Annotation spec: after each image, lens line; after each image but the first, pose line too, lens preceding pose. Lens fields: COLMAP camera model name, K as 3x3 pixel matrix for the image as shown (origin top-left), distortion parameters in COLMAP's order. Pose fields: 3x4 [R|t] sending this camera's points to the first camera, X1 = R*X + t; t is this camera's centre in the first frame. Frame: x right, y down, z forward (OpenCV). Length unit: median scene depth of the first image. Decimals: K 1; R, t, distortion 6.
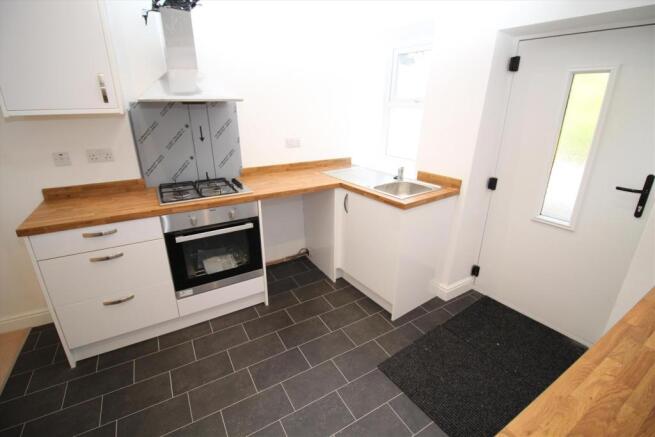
lens RADIAL K [[302.8, 0, 327.6], [0, 302.8, 210.4], [0, 0, 1]] dist [-0.000791, -0.011092]
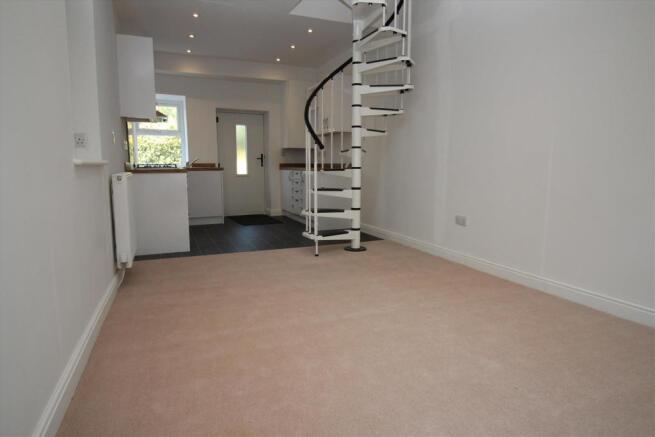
lens RADIAL K [[394.0, 0, 327.5], [0, 394.0, 218.5], [0, 0, 1]] dist [0.001106, 0.000147]
pose [[0.128524, -0.136119, 0.982320, -2.481563], [0.336532, 0.937745, 0.085911, 0.328613], [-0.932860, 0.319541, 0.166331, -0.196358]]
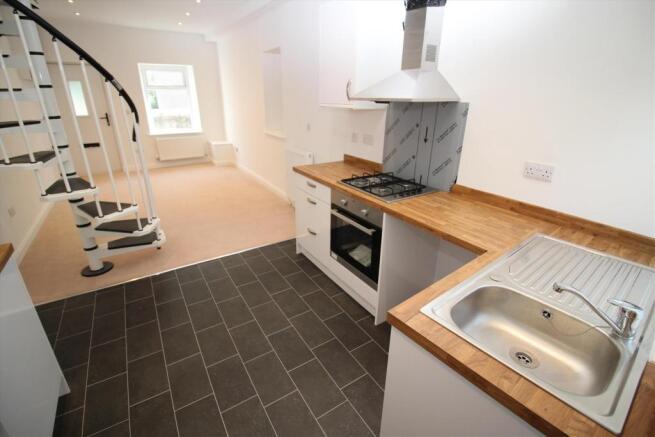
lens RADIAL K [[302.8, 0, 327.6], [0, 302.8, 210.4], [0, 0, 1]] dist [-0.000791, -0.011092]
pose [[0.034679, 0.353299, -0.934868, 0.558623], [-0.344155, 0.882438, 0.320718, -0.248350], [0.938272, 0.310618, 0.152191, 0.653021]]
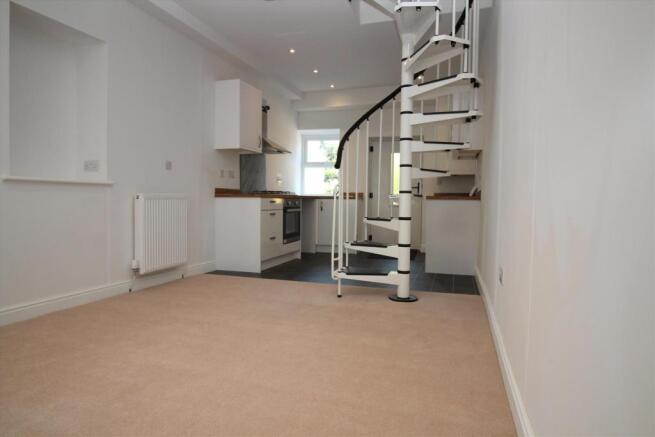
lens RADIAL K [[394.0, 0, 327.5], [0, 394.0, 218.5], [0, 0, 1]] dist [0.001106, 0.000147]
pose [[0.747063, -0.027122, 0.664200, -1.749087], [0.219317, 0.953278, -0.207753, 0.646792], [-0.627532, 0.300875, 0.718107, -0.935094]]
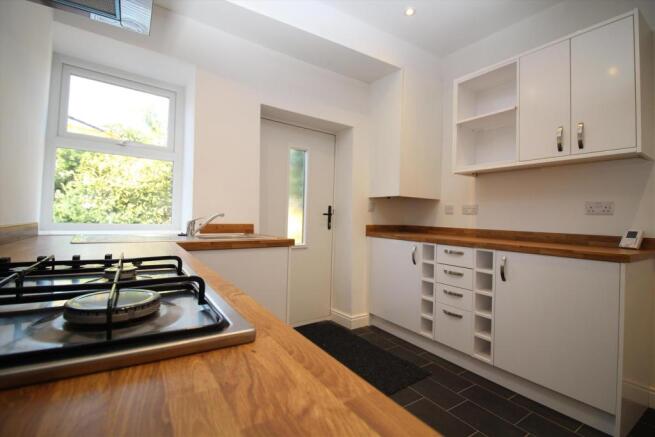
lens RADIAL K [[302.8, 0, 327.6], [0, 302.8, 210.4], [0, 0, 1]] dist [-0.000791, -0.011092]
pose [[-0.047977, 0.020071, 0.998647, -0.597111], [0.310523, 0.950557, -0.004187, -0.058785], [-0.949354, 0.309902, -0.051837, 0.775601]]
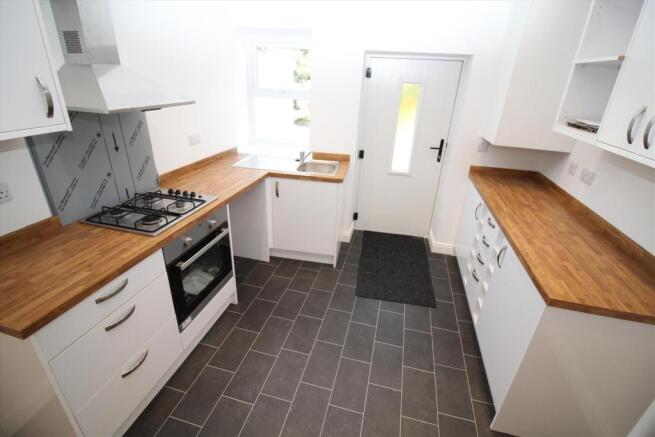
lens RADIAL K [[302.8, 0, 327.6], [0, 302.8, 210.4], [0, 0, 1]] dist [-0.000791, -0.011092]
pose [[0.705042, -0.260344, 0.659649, -0.607350], [0.199724, 0.965420, 0.167554, -0.104786], [-0.680461, 0.013615, 0.732658, 0.042771]]
